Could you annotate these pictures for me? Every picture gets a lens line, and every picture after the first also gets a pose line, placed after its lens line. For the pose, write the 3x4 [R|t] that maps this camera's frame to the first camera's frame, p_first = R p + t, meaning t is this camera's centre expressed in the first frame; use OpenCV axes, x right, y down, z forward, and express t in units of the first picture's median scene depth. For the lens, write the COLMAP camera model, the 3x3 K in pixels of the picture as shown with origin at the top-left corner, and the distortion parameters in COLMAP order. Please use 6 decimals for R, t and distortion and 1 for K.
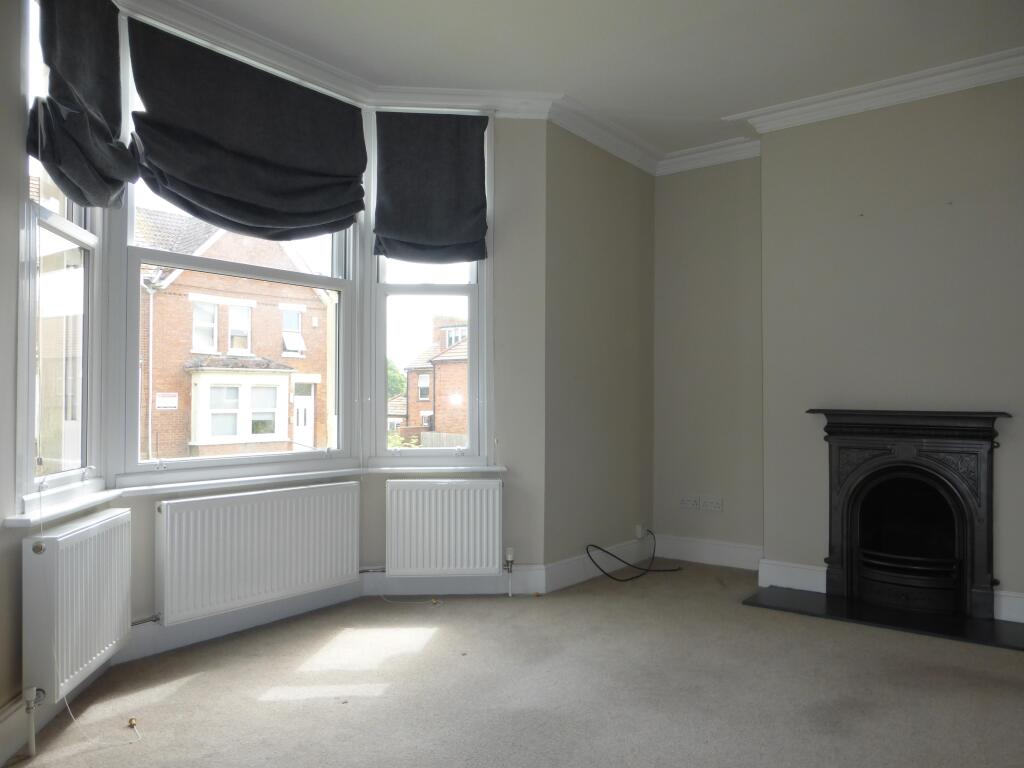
lens RADIAL K [[733.1, 0, 515.3], [0, 733.1, 387.2], [0, 0, 1]] dist [-0.029120, 0.003426]
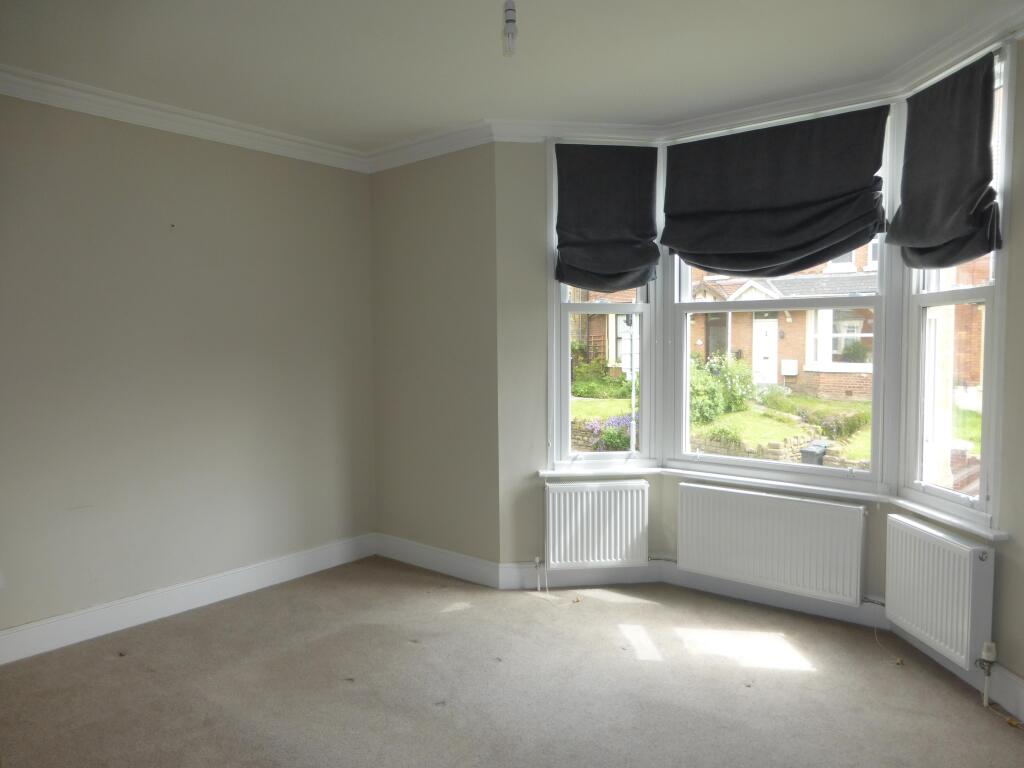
lens RADIAL K [[733.1, 0, 515.7], [0, 733.1, 384.1], [0, 0, 1]] dist [-0.029120, 0.003426]
pose [[-0.022640, 0.055684, -0.998192, 0.878949], [0.021204, 0.998250, 0.055206, -0.113420], [0.999519, -0.019916, -0.023781, 0.666222]]
